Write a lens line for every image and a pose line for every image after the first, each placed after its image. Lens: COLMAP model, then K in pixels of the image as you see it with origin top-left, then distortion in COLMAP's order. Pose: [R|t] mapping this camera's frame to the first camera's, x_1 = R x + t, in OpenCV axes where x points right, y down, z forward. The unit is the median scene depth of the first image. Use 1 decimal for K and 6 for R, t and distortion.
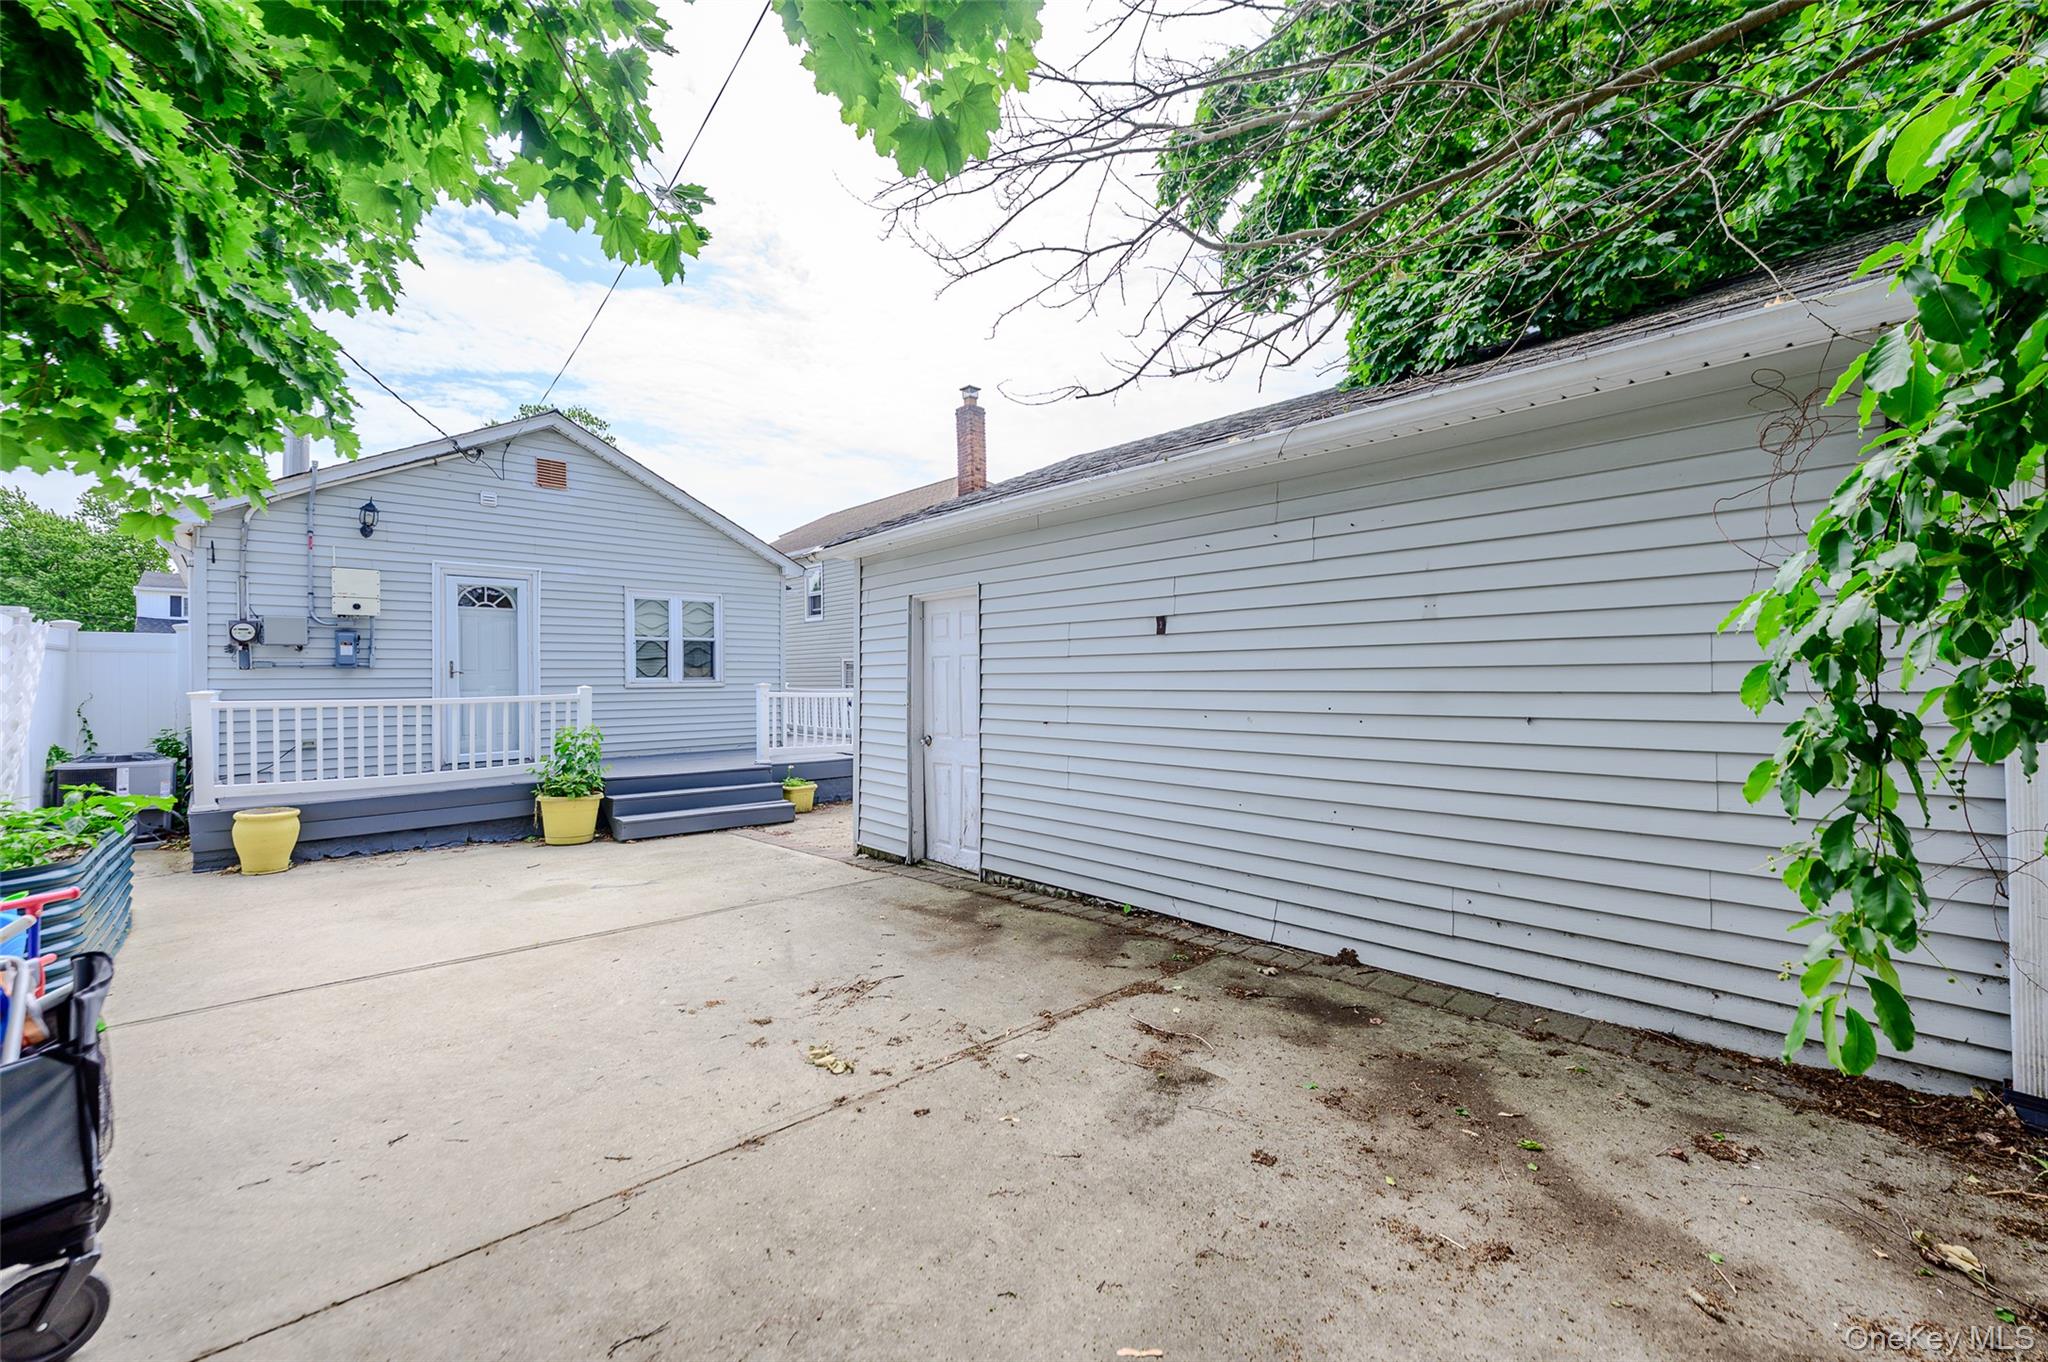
lens RADIAL K [[810.7, 0, 1021.1], [0, 810.7, 676.0], [0, 0, 1]] dist [-0.002439, -0.000621]
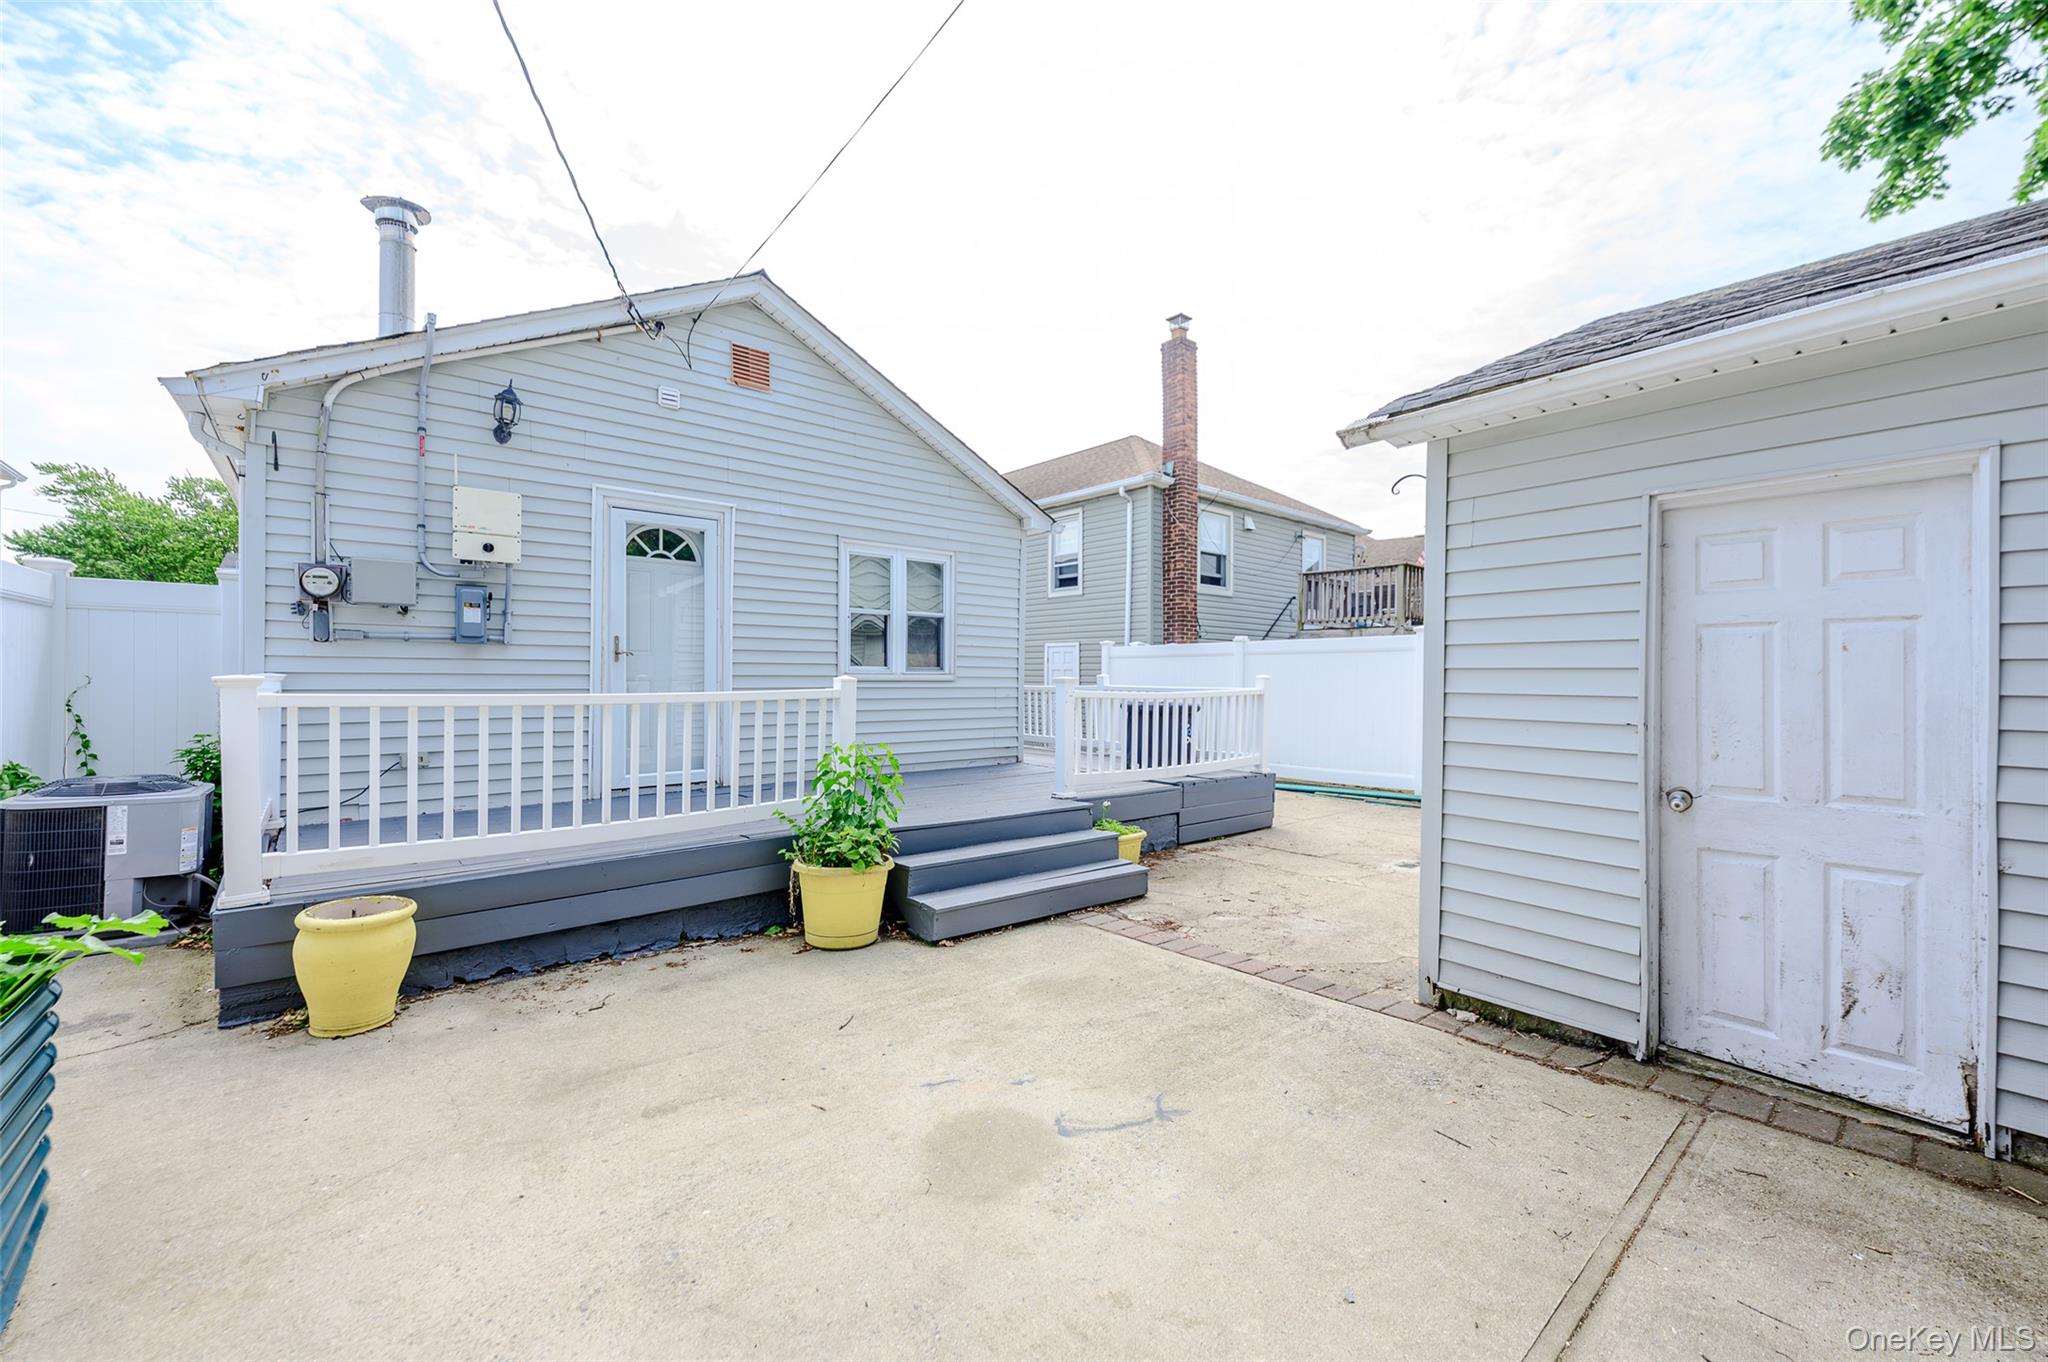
lens RADIAL K [[810.7, 0, 1019.6], [0, 810.7, 676.0], [0, 0, 1]] dist [-0.002439, -0.000621]
pose [[0.998380, 0.015350, -0.054797, -0.366525], [-0.015199, 0.999879, 0.003182, 0.008034], [0.054840, -0.002344, 0.998492, 0.383748]]
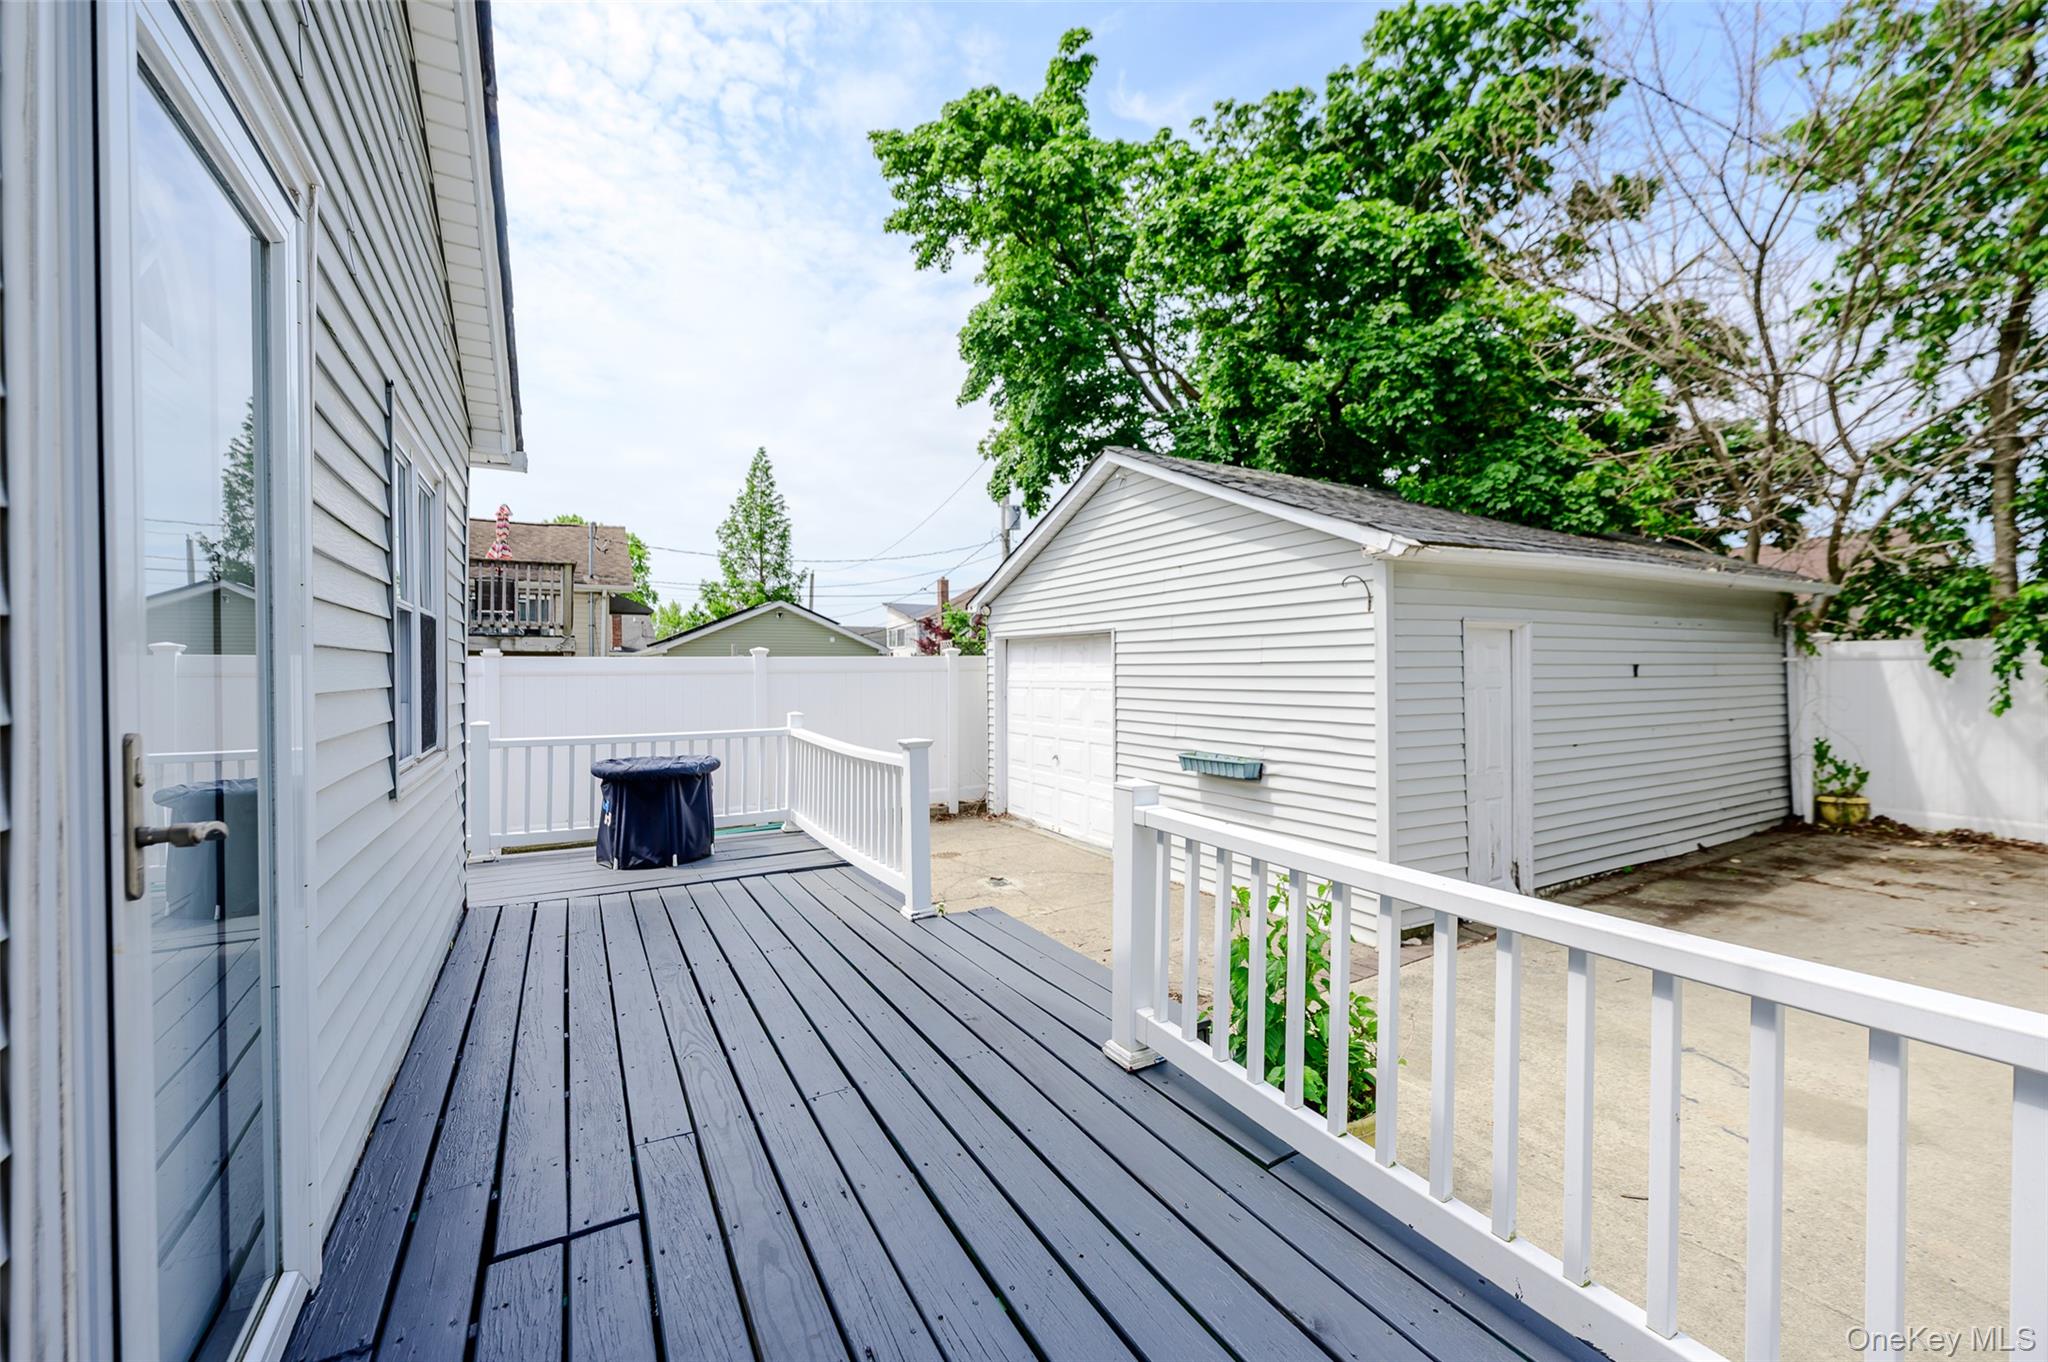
lens RADIAL K [[810.7, 0, 1042.3], [0, 810.7, 669.2], [0, 0, 1]] dist [-0.002439, -0.000621]
pose [[0.235546, 0.010622, 0.971805, -0.846398], [0.001458, 0.999935, -0.011283, -0.027427], [-0.971862, 0.004075, 0.235515, 0.948049]]
